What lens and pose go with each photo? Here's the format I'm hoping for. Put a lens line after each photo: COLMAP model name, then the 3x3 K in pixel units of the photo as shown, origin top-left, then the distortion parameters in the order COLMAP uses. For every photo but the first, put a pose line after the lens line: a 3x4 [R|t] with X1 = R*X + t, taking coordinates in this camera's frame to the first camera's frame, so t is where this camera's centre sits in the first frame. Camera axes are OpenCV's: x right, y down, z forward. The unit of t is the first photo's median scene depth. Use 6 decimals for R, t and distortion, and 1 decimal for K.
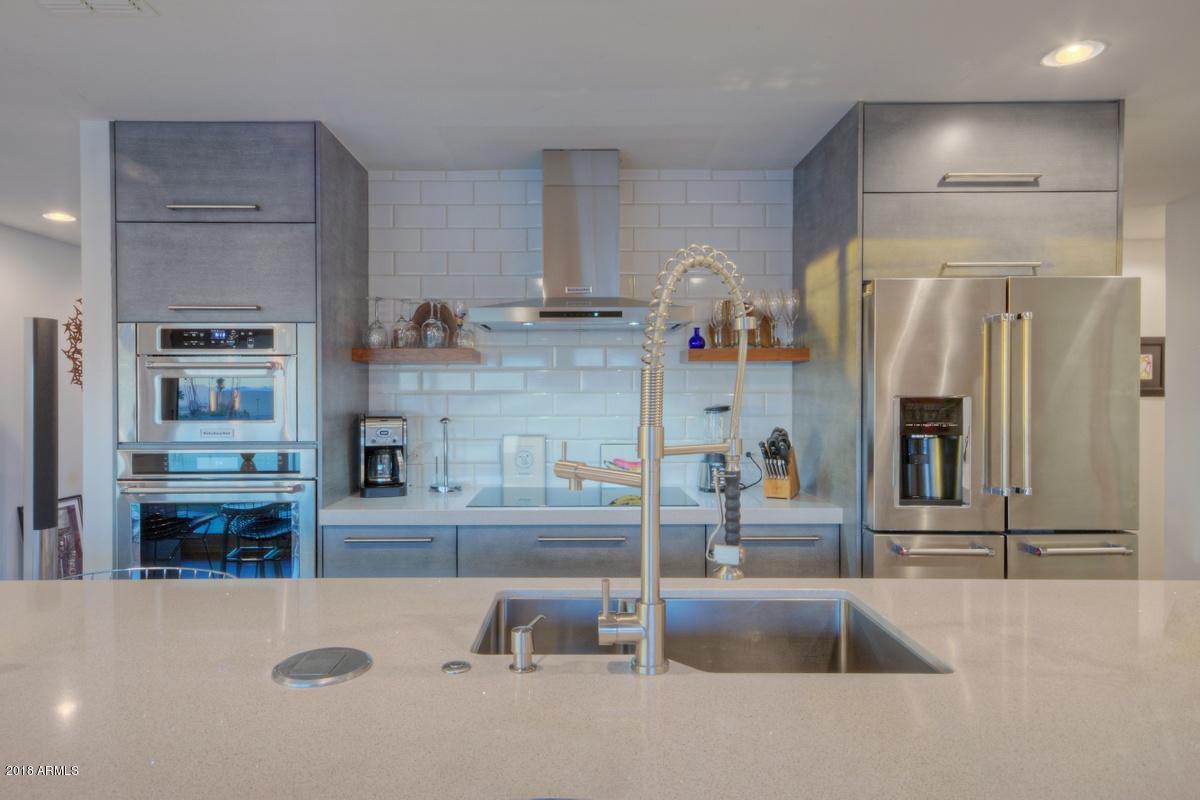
lens RADIAL K [[715.6, 0, 597.0], [0, 715.6, 400.9], [0, 0, 1]] dist [0.000742, 0.002288]
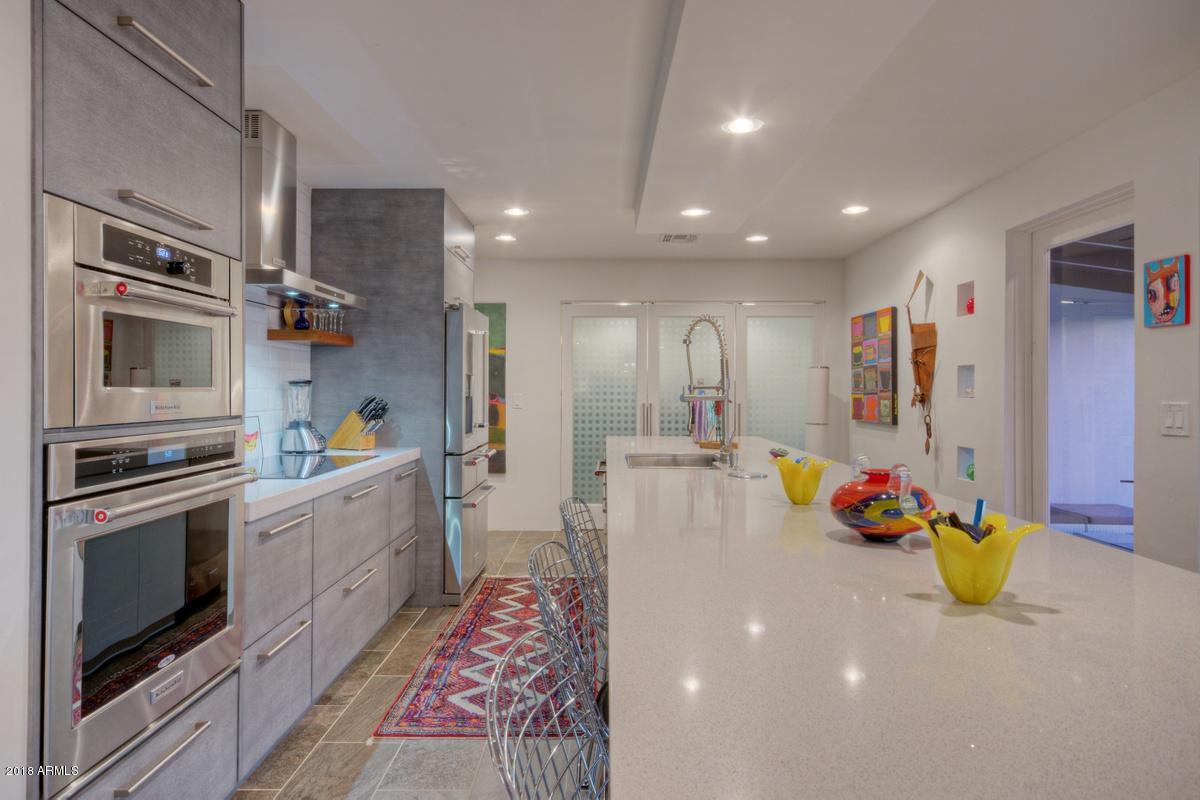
lens RADIAL K [[721.2, 0, 597.1], [0, 721.2, 383.3], [0, 0, 1]] dist [0.003675, 0.000144]
pose [[0.012320, 0.010977, 0.999864, -1.168742], [0.011381, 0.999873, -0.011117, 0.035537], [-0.999859, 0.011516, 0.012193, 0.605523]]
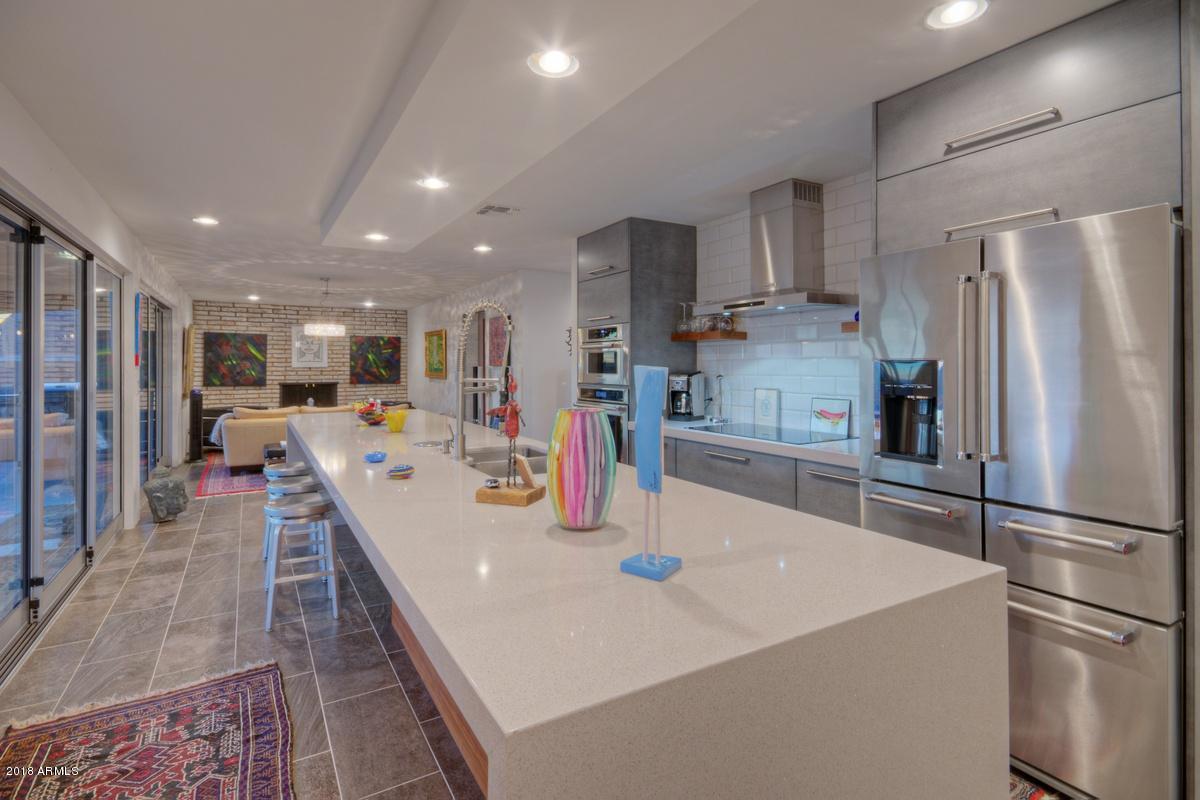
lens RADIAL K [[593.9, 0, 579.1], [0, 593.9, 361.1], [0, 0, 1]] dist [0.007231, -0.000081]
pose [[0.487309, -0.003516, -0.873223, 0.914073], [-0.010263, 0.999900, -0.009754, 0.009575], [0.873170, 0.013715, 0.487224, 0.120463]]
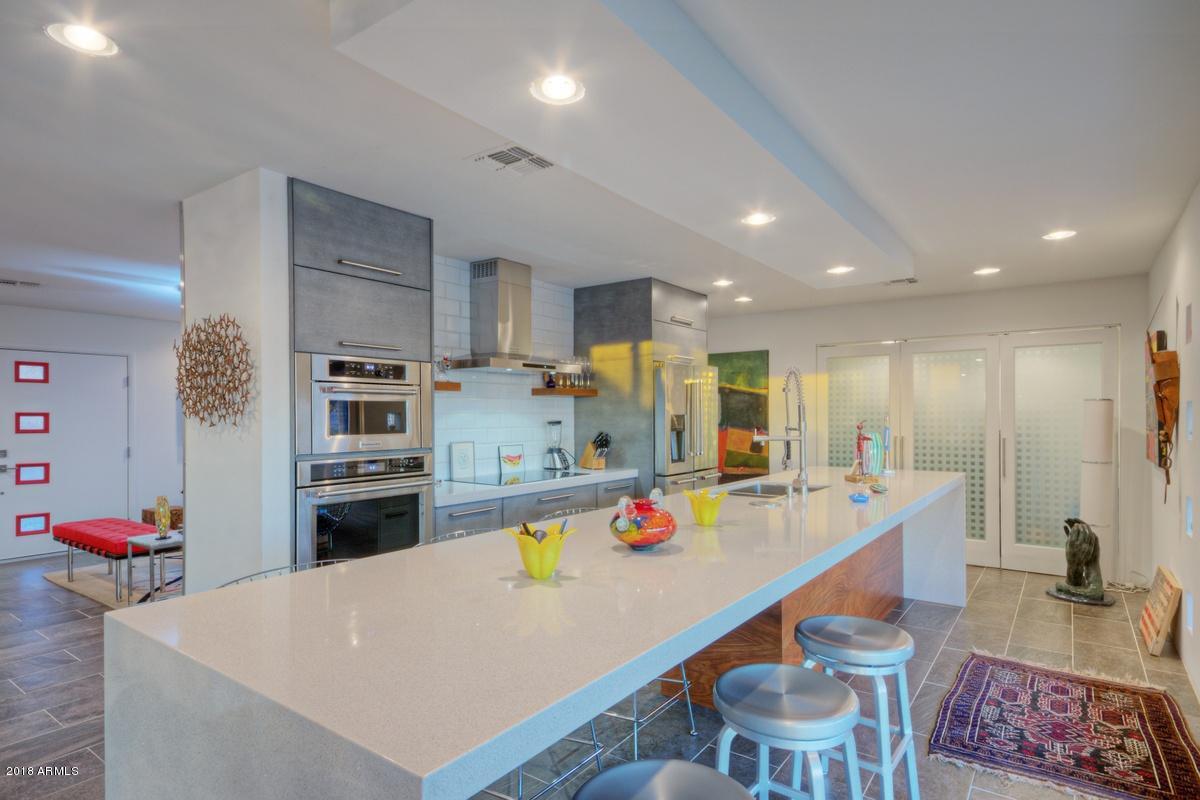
lens RADIAL K [[639.2, 0, 594.5], [0, 639.2, 418.0], [0, 0, 1]] dist [-0.001651, 0.000178]
pose [[0.596815, -0.004953, 0.802364, -1.203478], [0.013219, 0.999906, -0.003660, 0.007677], [-0.802270, 0.012791, 0.596824, -0.000478]]
